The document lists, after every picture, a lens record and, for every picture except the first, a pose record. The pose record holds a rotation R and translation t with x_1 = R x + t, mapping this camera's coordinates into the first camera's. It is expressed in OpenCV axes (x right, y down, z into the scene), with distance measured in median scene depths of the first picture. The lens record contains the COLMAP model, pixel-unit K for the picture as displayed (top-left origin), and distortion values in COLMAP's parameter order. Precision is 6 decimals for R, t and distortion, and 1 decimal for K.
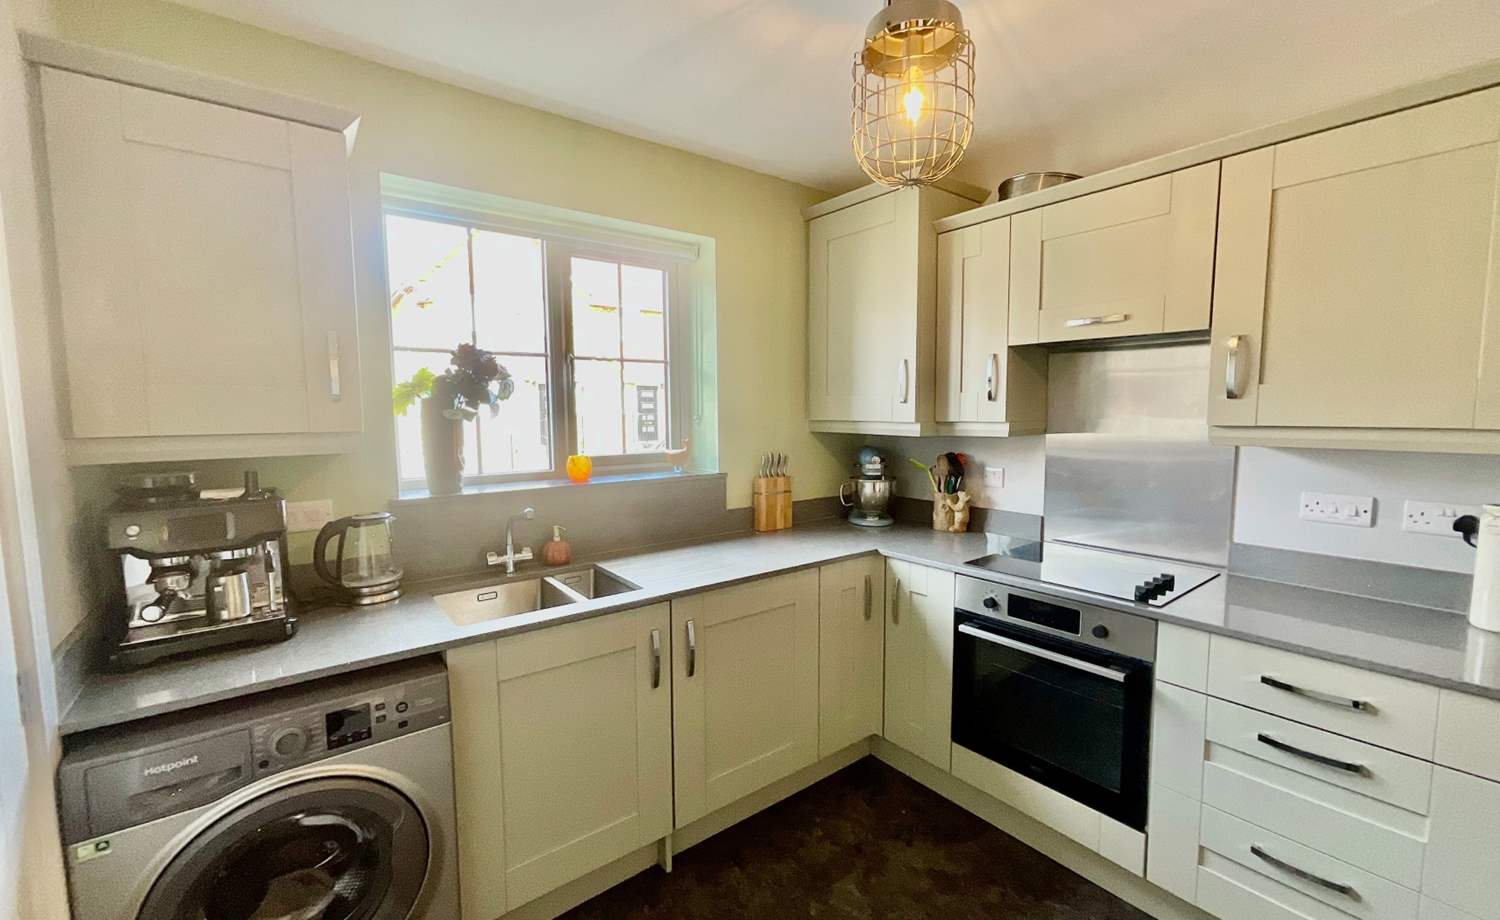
lens RADIAL K [[615.9, 0, 745.5], [0, 615.9, 462.8], [0, 0, 1]] dist [0.002352, 0.000528]
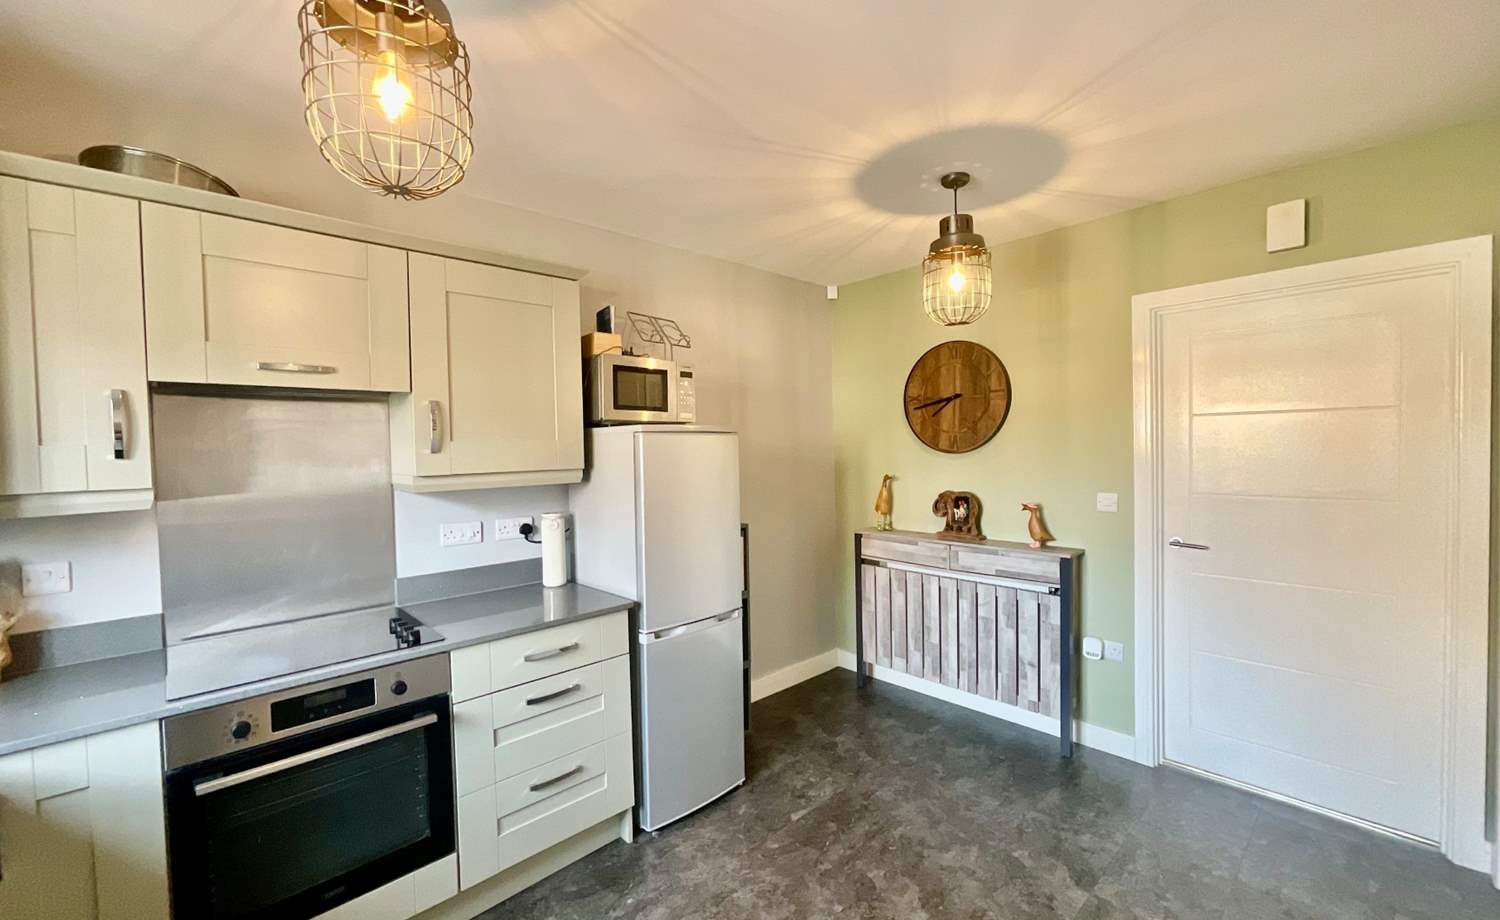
lens RADIAL K [[597.2, 0, 771.3], [0, 597.2, 462.3], [0, 0, 1]] dist [0.001153, 0.000179]
pose [[-0.117939, -0.018991, 0.992839, -0.388995], [0.107856, 0.993657, 0.031819, -0.046259], [-0.987146, 0.110836, -0.115143, 0.430004]]
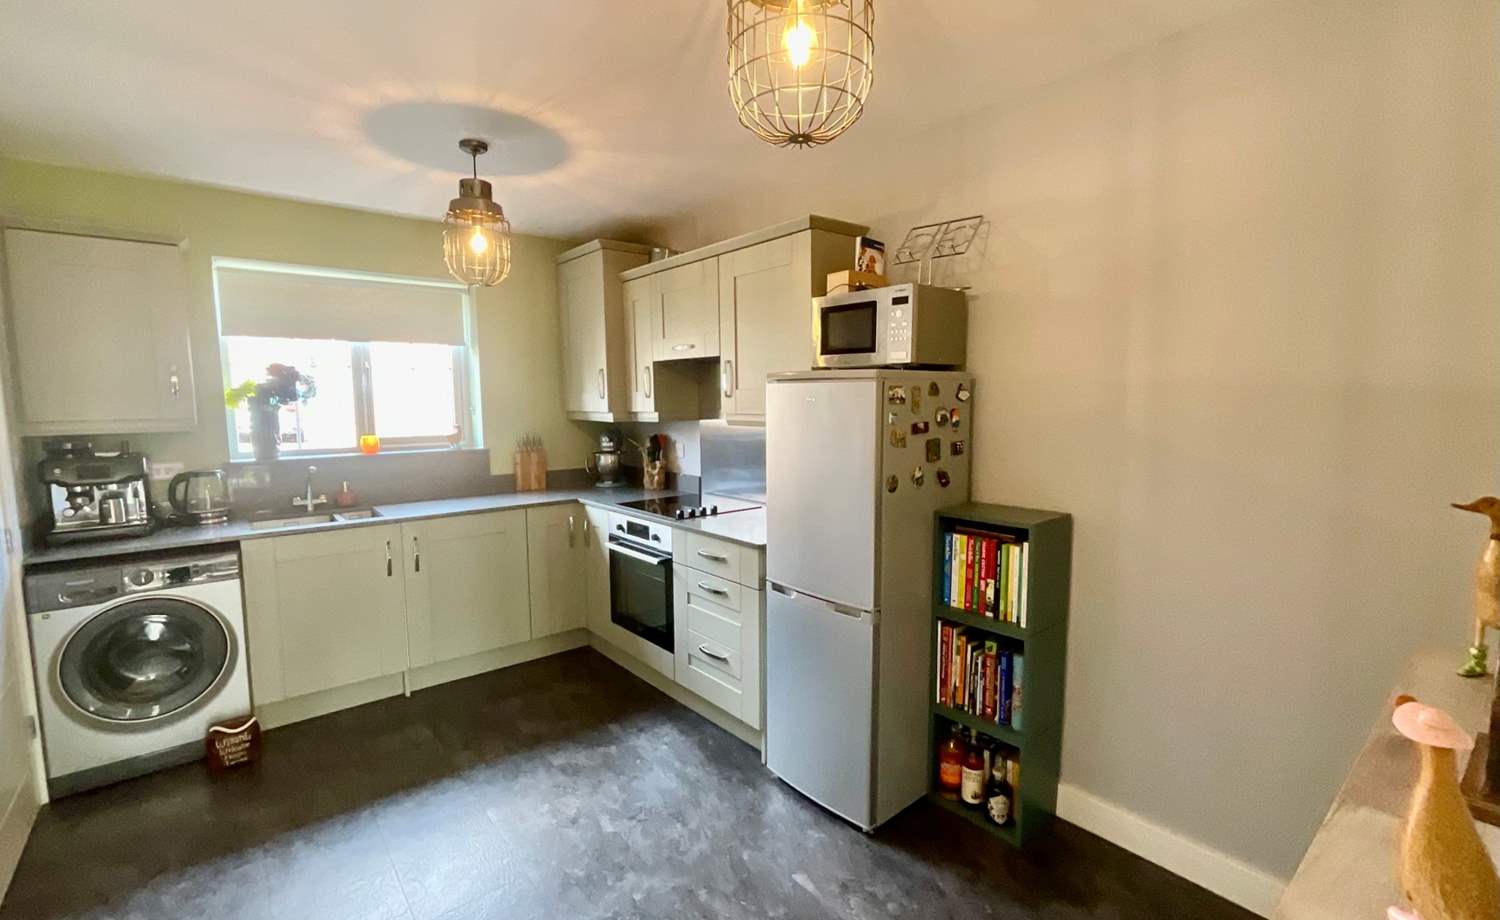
lens RADIAL K [[664.1, 0, 739.5], [0, 664.1, 463.3], [0, 0, 1]] dist [0.011539, 0.000352]
pose [[0.999742, -0.005554, 0.022036, 0.681714], [0.005282, 0.999909, 0.012391, 0.045804], [-0.022103, -0.012271, 0.999680, -0.716158]]
